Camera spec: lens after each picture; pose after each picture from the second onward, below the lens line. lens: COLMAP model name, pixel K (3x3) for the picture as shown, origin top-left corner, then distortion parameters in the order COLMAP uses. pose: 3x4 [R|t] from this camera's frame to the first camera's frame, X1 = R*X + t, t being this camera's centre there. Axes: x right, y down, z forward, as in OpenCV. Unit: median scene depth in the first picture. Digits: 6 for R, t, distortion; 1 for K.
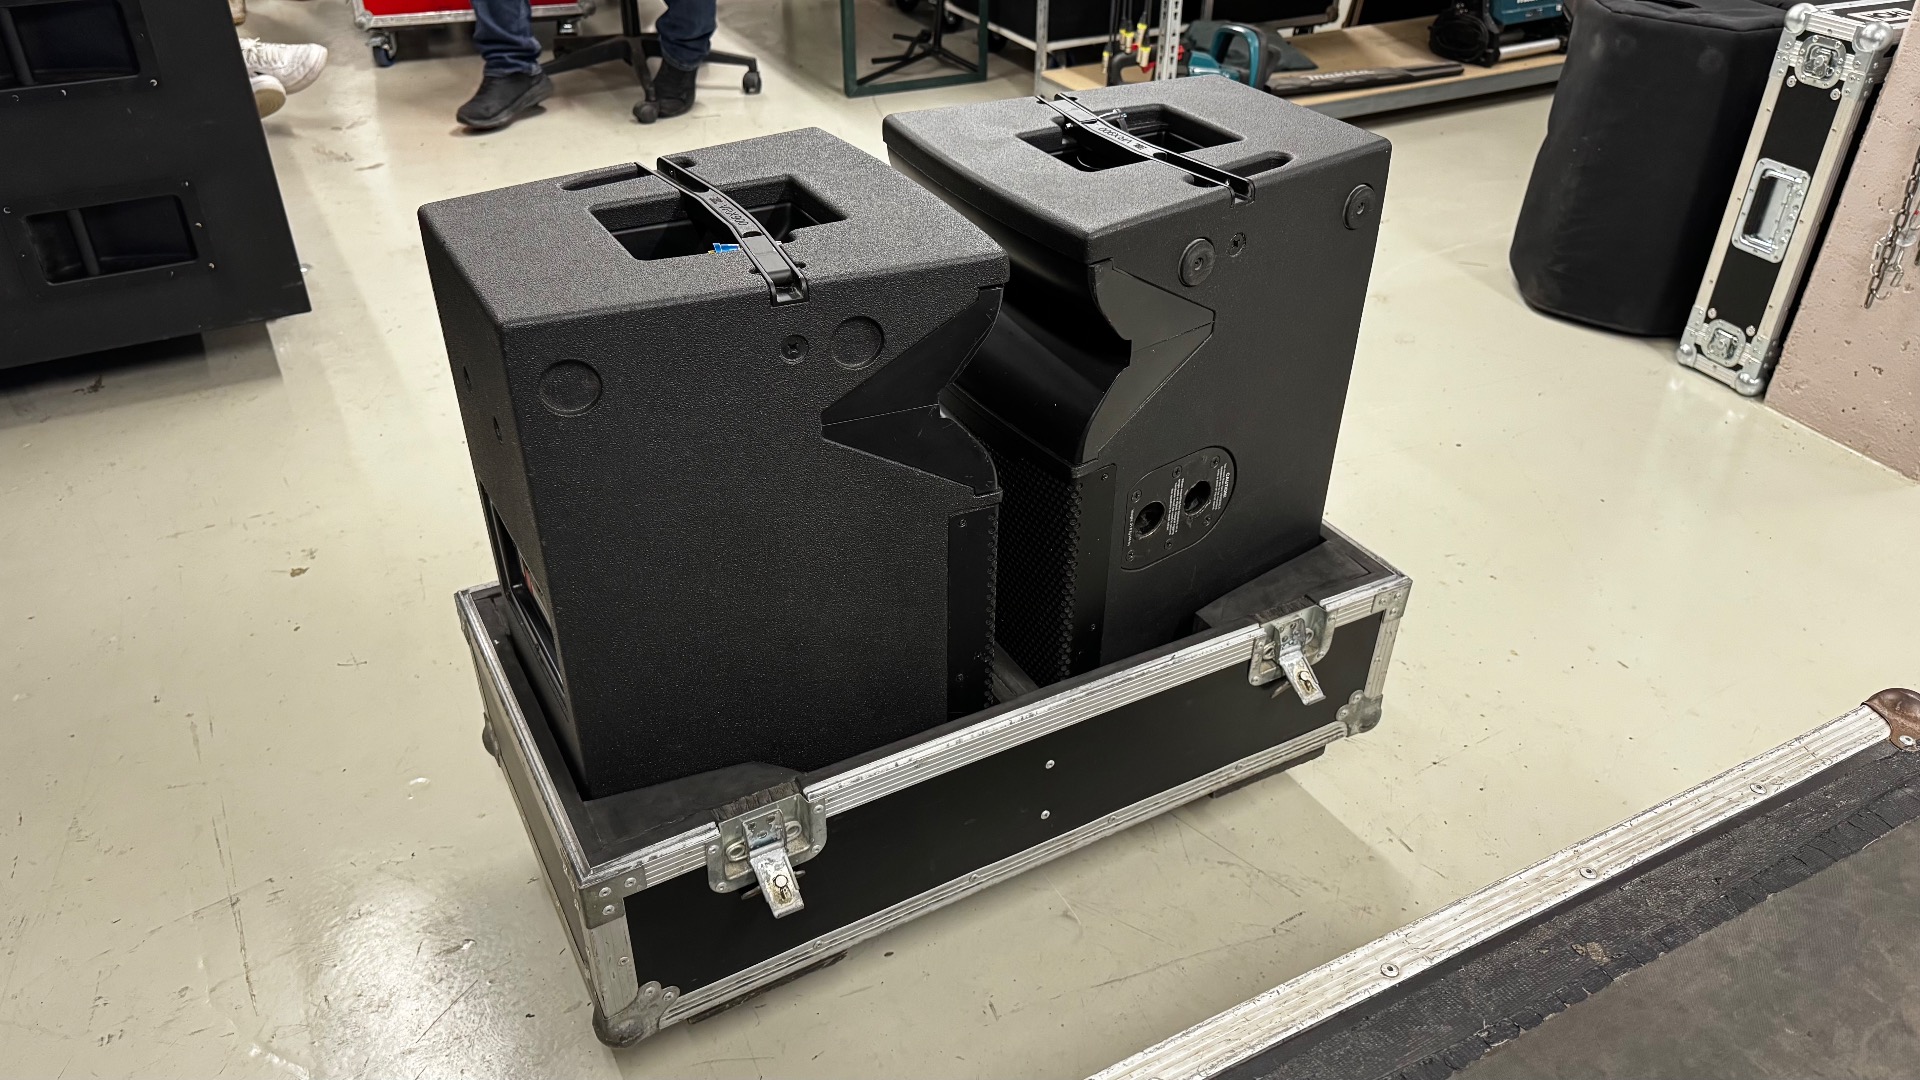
lens RADIAL K [[1355.7, 0, 959.4], [0, 1355.7, 529.6], [0, 0, 1]] dist [0.010533, -0.027261]
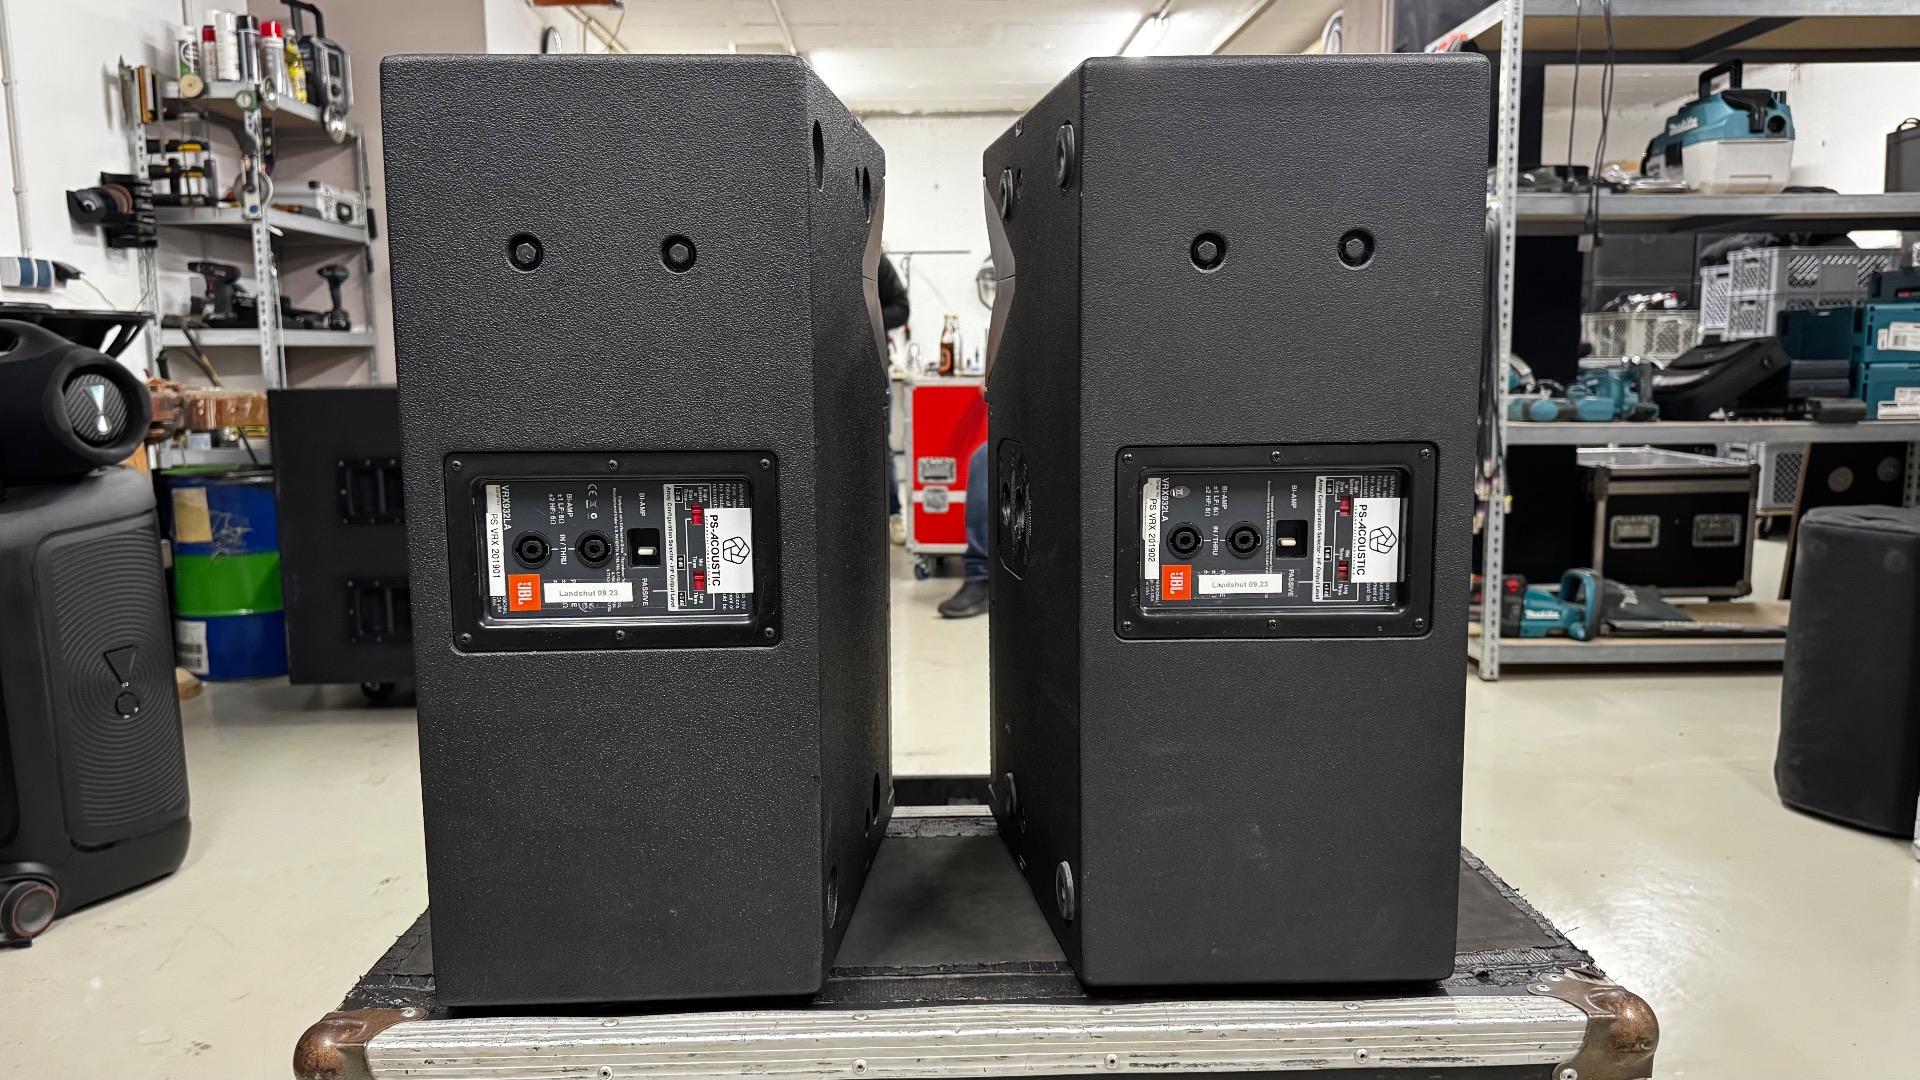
lens RADIAL K [[1355.7, 0, 971.6], [0, 1355.7, 530.0], [0, 0, 1]] dist [0.010533, -0.027261]
pose [[0.900120, 0.040243, -0.433779, 0.363174], [-0.224810, 0.895808, -0.383390, 0.203742], [0.373154, 0.442615, 0.815382, -0.149001]]
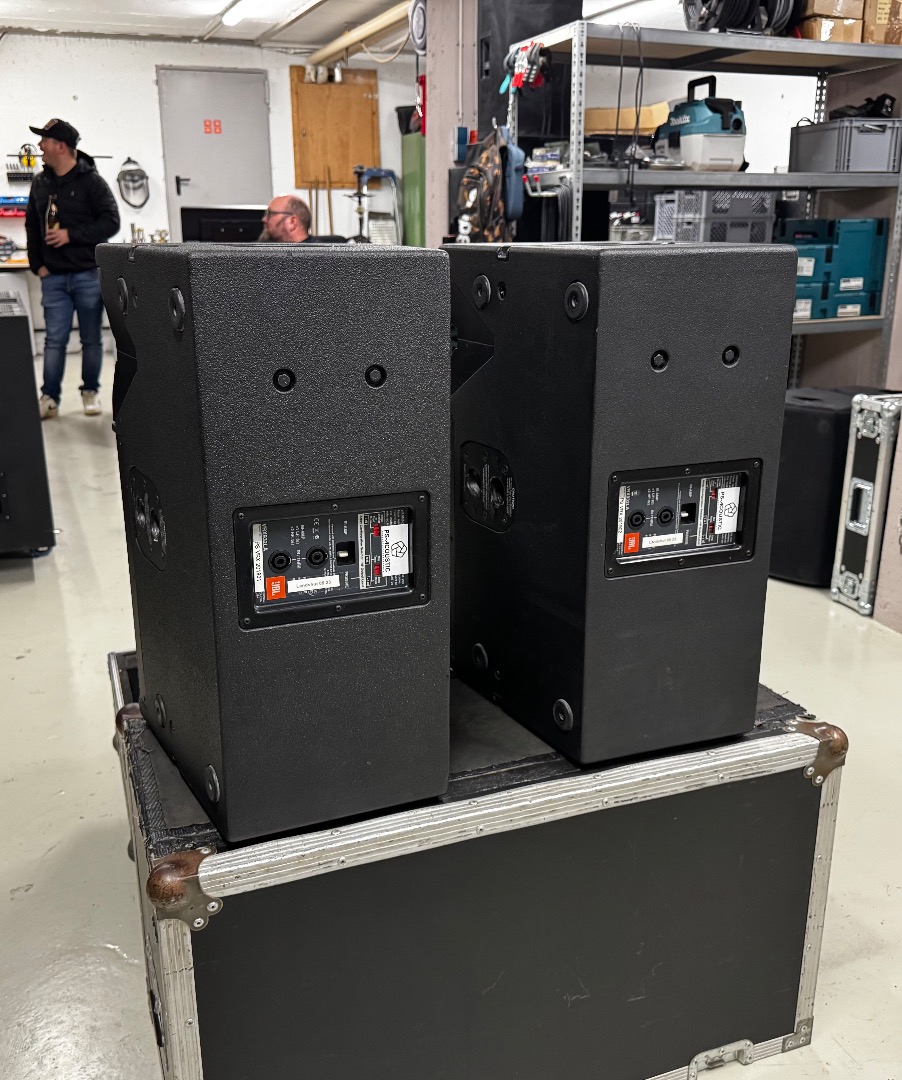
lens RADIAL K [[1034.1, 0, 467.1], [0, 1034.1, 546.4], [0, 0, 1]] dist [-0.000805, 0.000000]
pose [[0.994876, 0.025823, -0.097753, 0.224485], [-0.051866, 0.960276, -0.274191, 0.205538], [0.086789, 0.277856, 0.956694, -0.305460]]
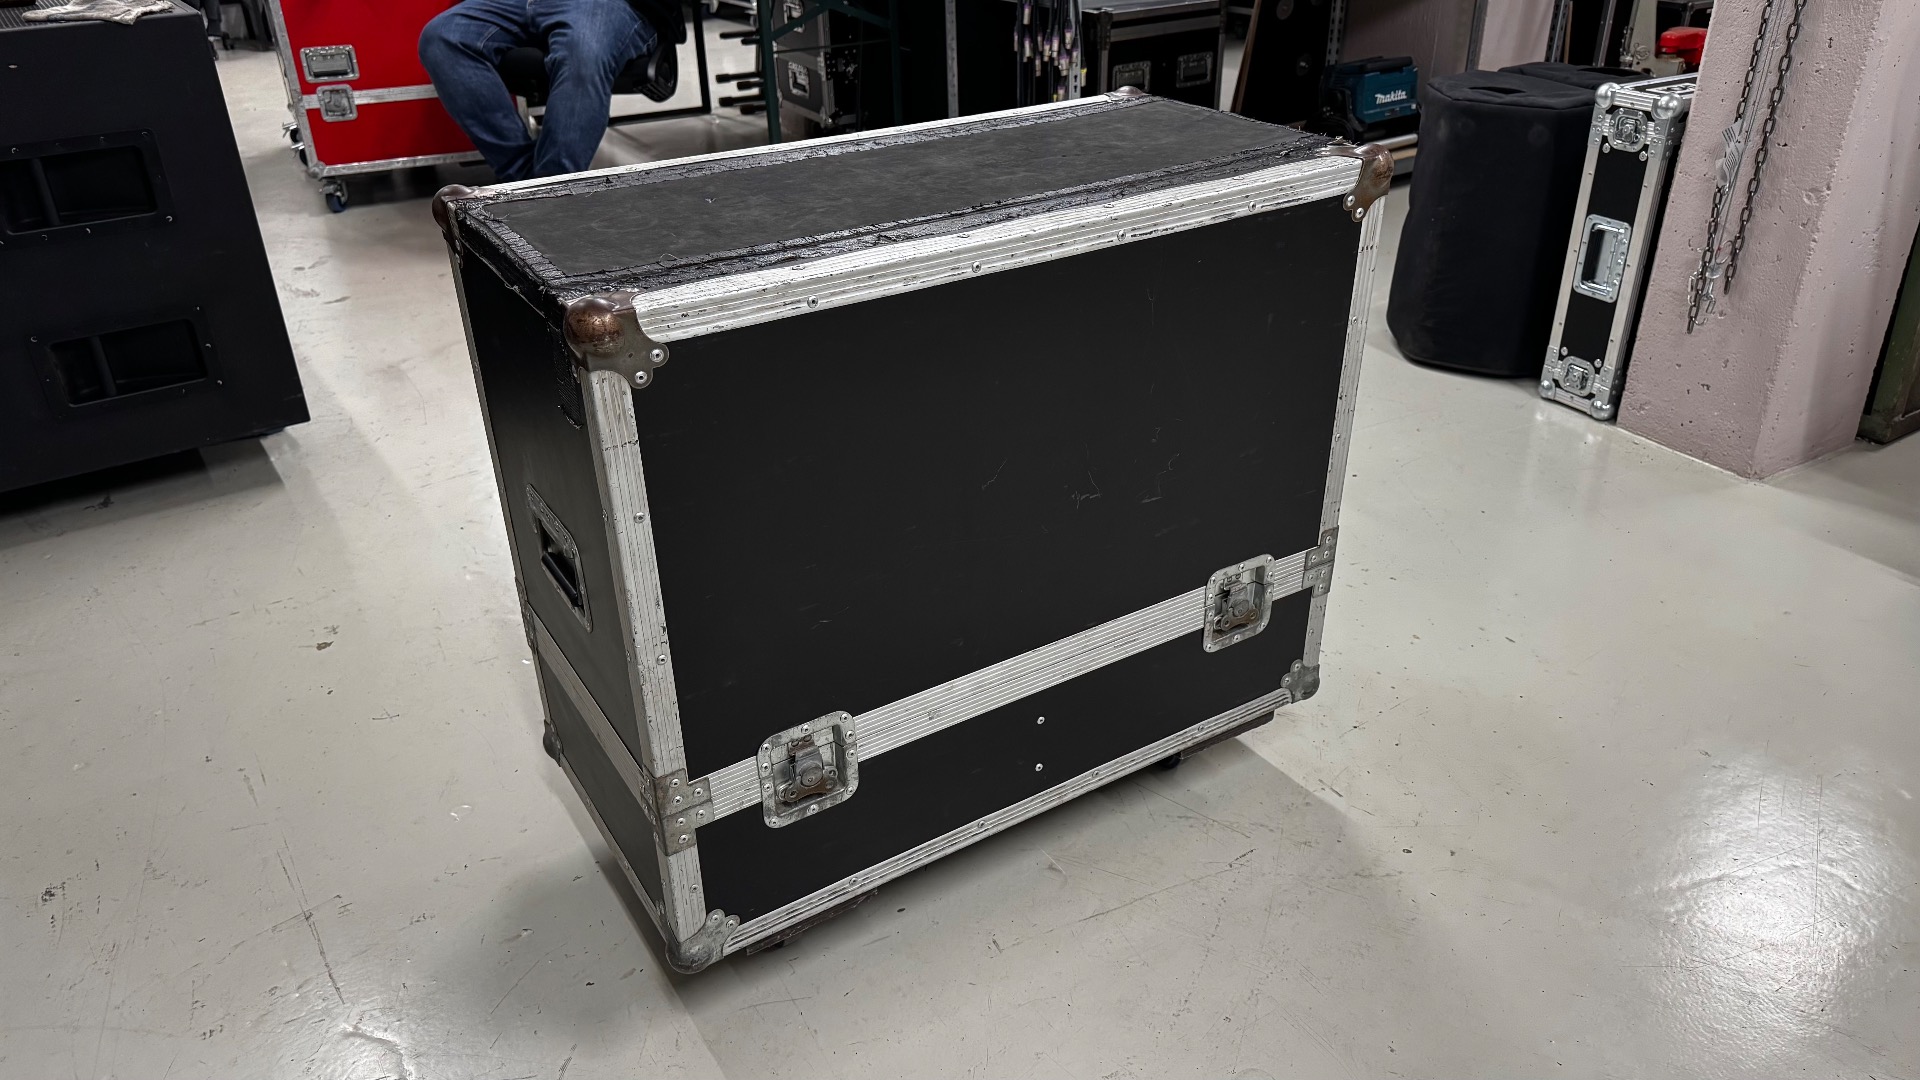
lens RADIAL K [[1355.7, 0, 952.3], [0, 1355.7, 531.3], [0, 0, 1]] dist [0.010533, -0.027261]
pose [[0.996637, -0.061747, 0.053869, -0.032123], [0.066359, 0.993862, -0.088516, 0.062049], [-0.048073, 0.091793, 0.994617, -0.105657]]
